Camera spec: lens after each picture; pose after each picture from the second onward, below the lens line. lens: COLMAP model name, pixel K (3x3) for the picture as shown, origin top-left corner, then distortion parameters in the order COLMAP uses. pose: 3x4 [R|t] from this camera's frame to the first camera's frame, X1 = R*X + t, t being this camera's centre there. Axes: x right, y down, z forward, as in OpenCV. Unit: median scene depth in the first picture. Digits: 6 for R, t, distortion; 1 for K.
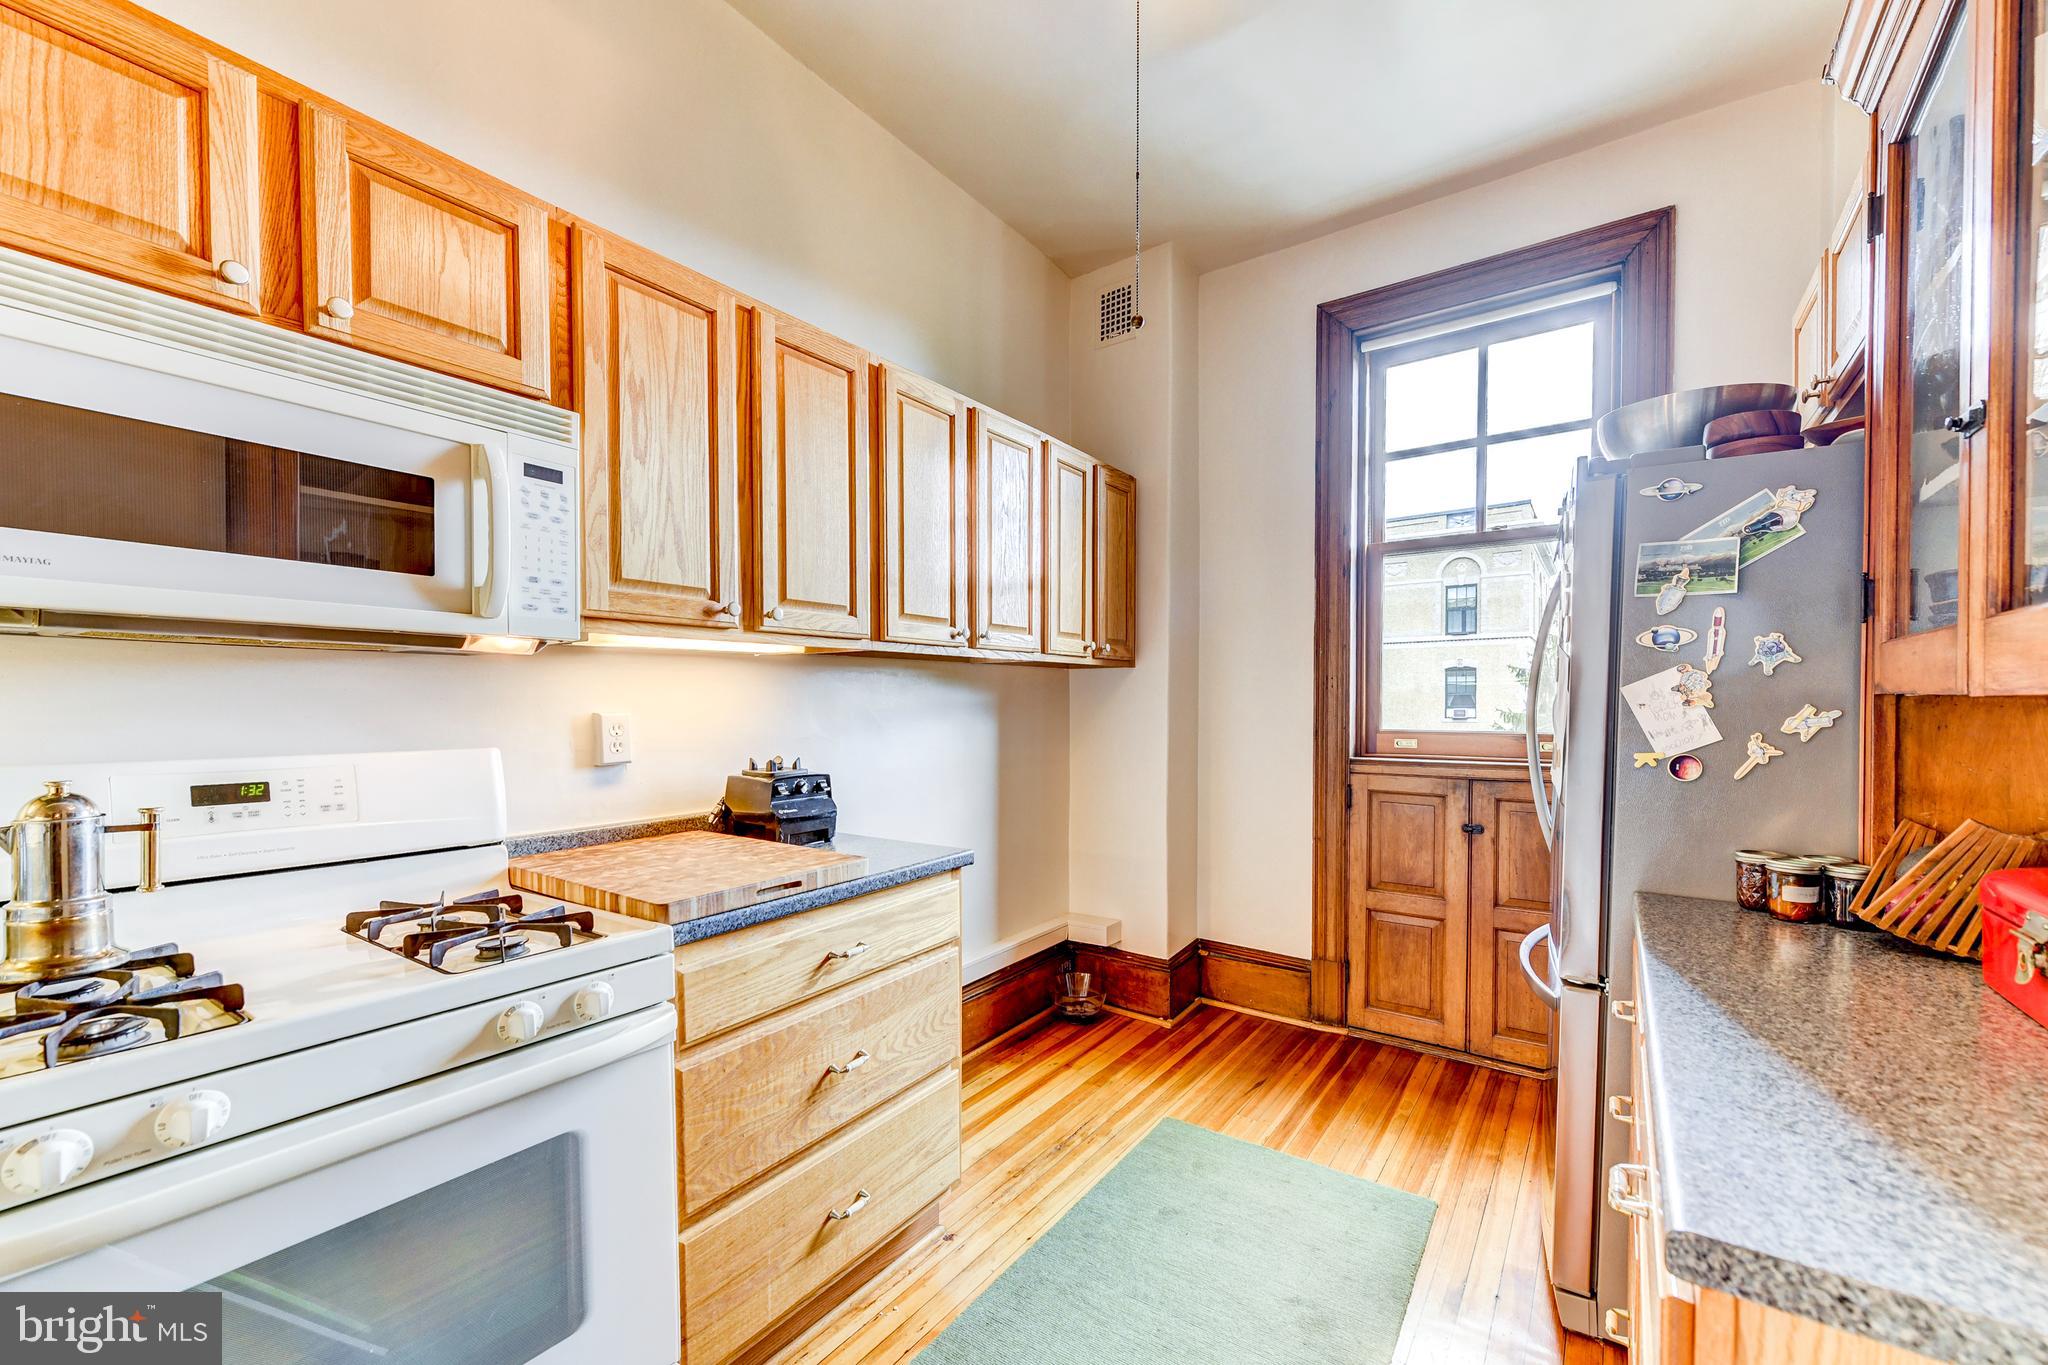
lens RADIAL K [[822.9, 0, 1033.3], [0, 822.9, 723.0], [0, 0, 1]] dist [0.008713, -0.003891]
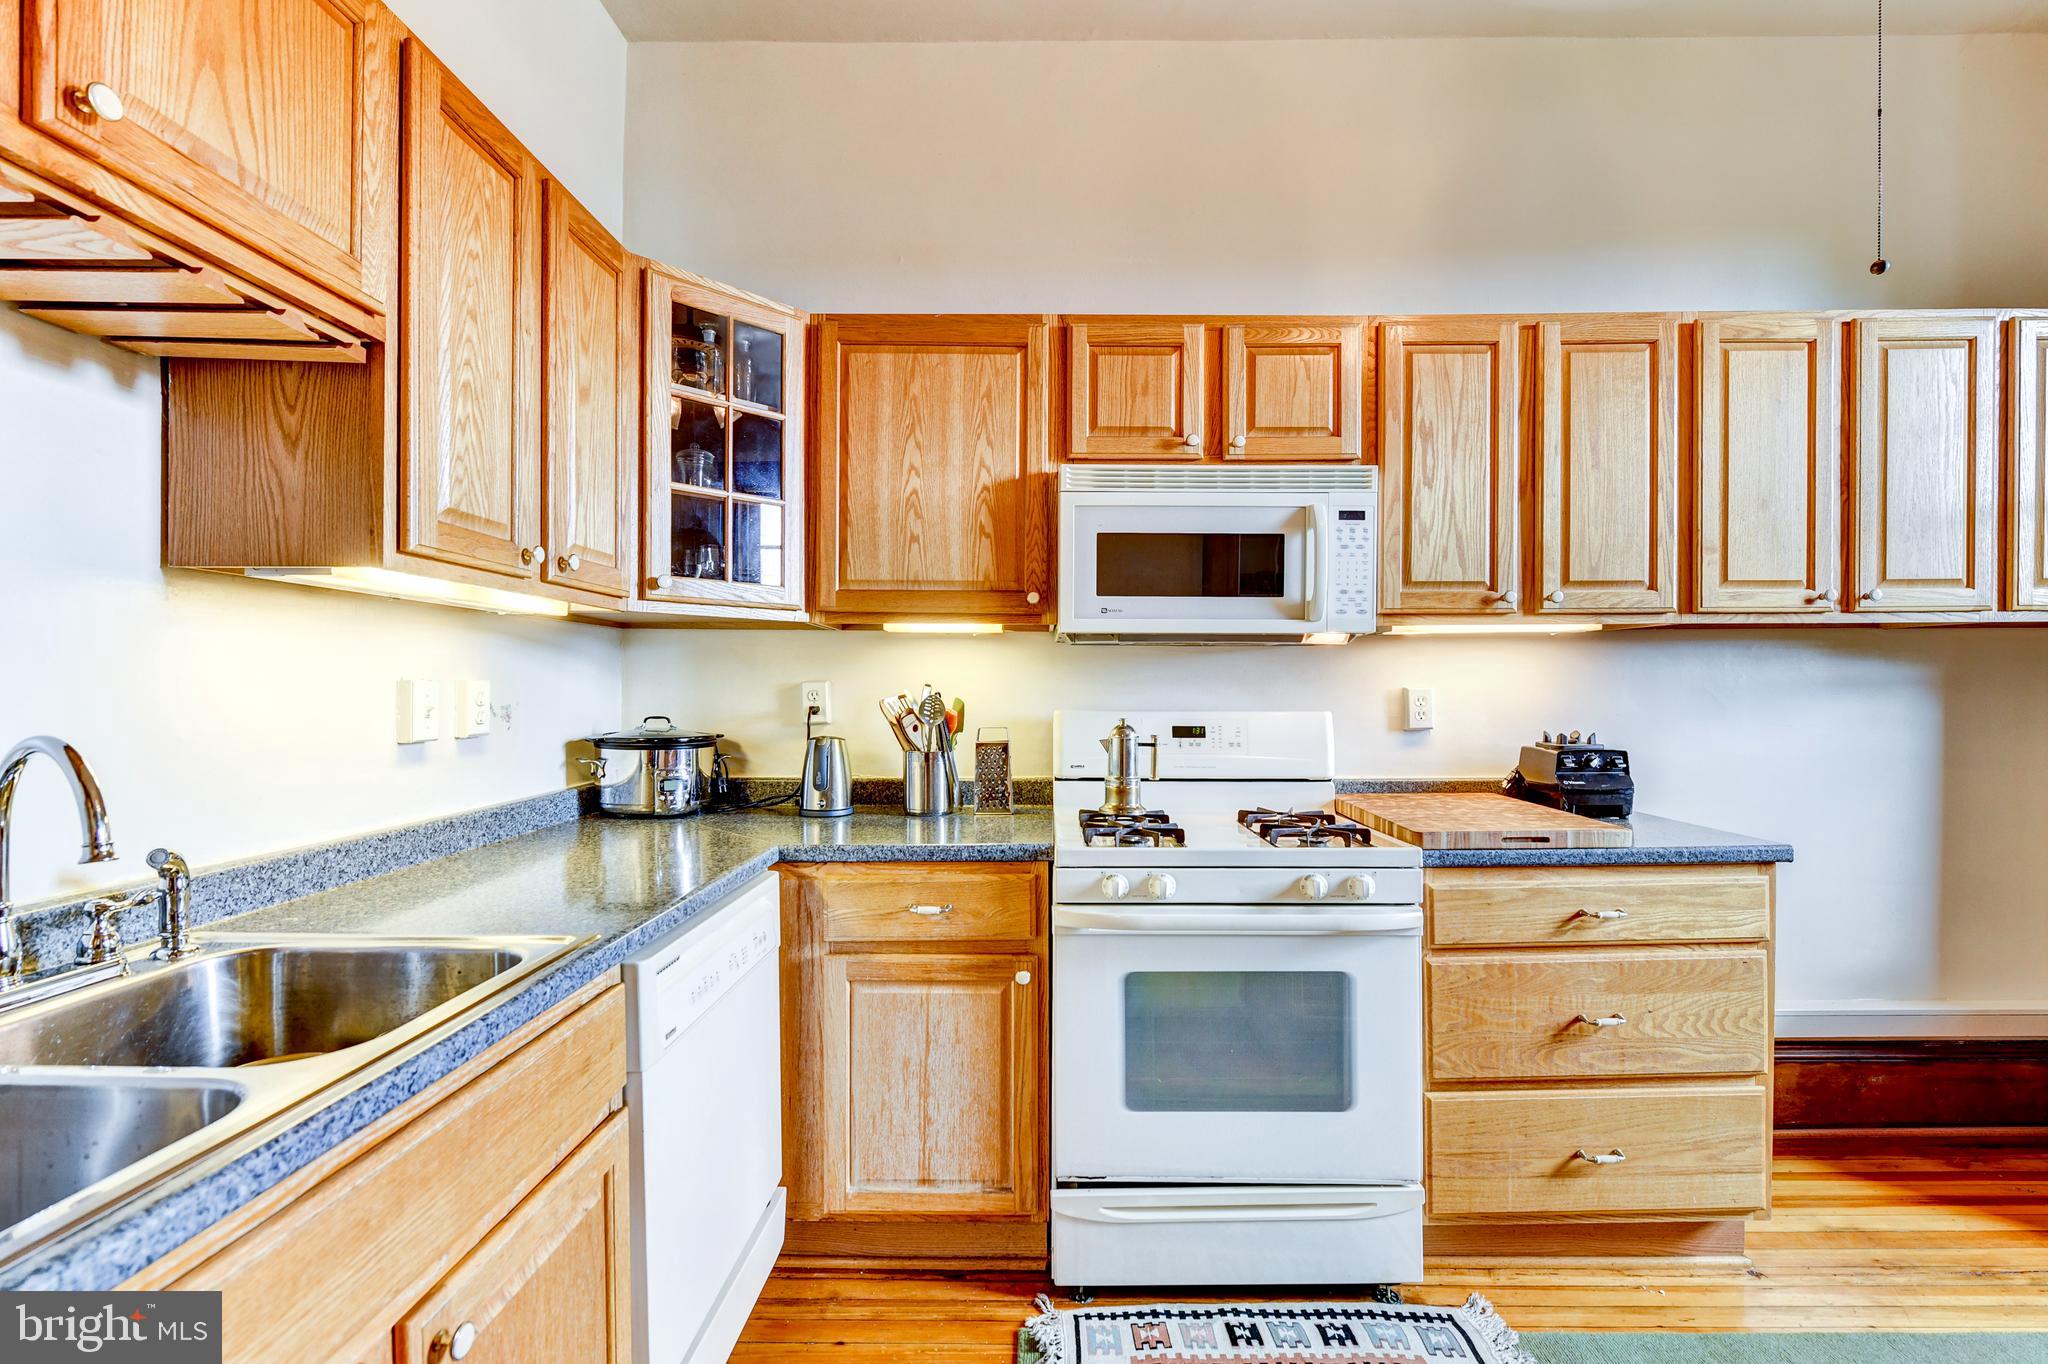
lens RADIAL K [[959.9, 0, 1024.0], [0, 959.9, 682.0], [0, 0, 1]] dist [-0.001852, -0.000510]
pose [[0.557556, 0.001594, -0.830138, 0.355124], [-0.020360, 0.999724, -0.011754, 0.008593], [0.829890, 0.023455, 0.557434, -0.286856]]
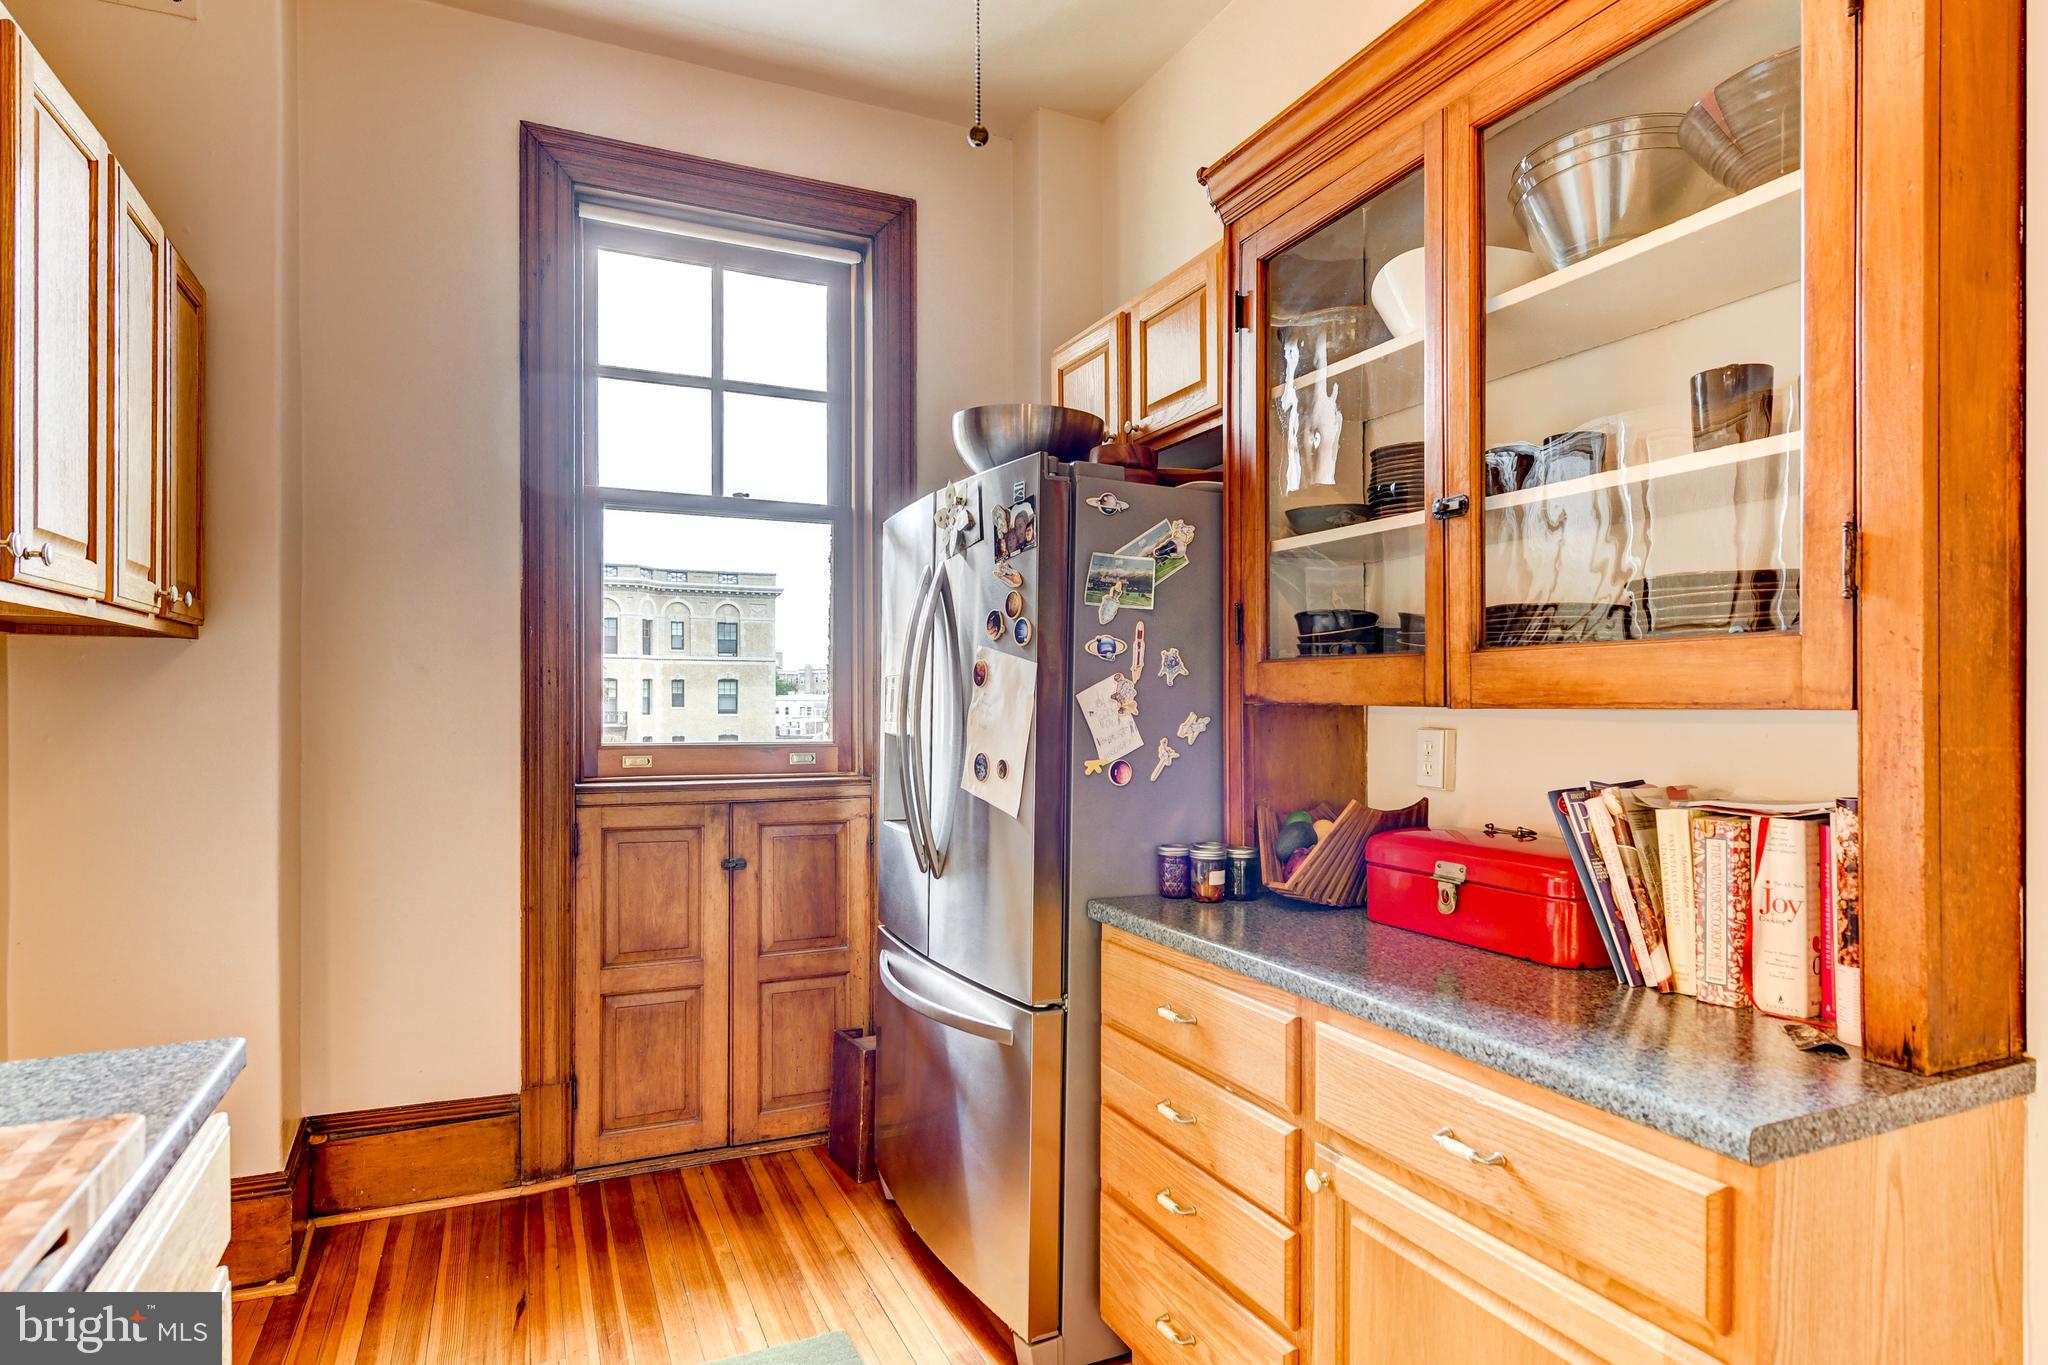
lens RADIAL K [[1094.8, 0, 1021.9], [0, 1094.8, 708.4], [0, 0, 1]] dist [0.001105, 0.000029]
pose [[0.504265, 0.000230, 0.863549, -0.405640], [0.016631, 0.999812, -0.009978, -0.013397], [-0.863389, 0.019394, 0.504166, 0.357812]]
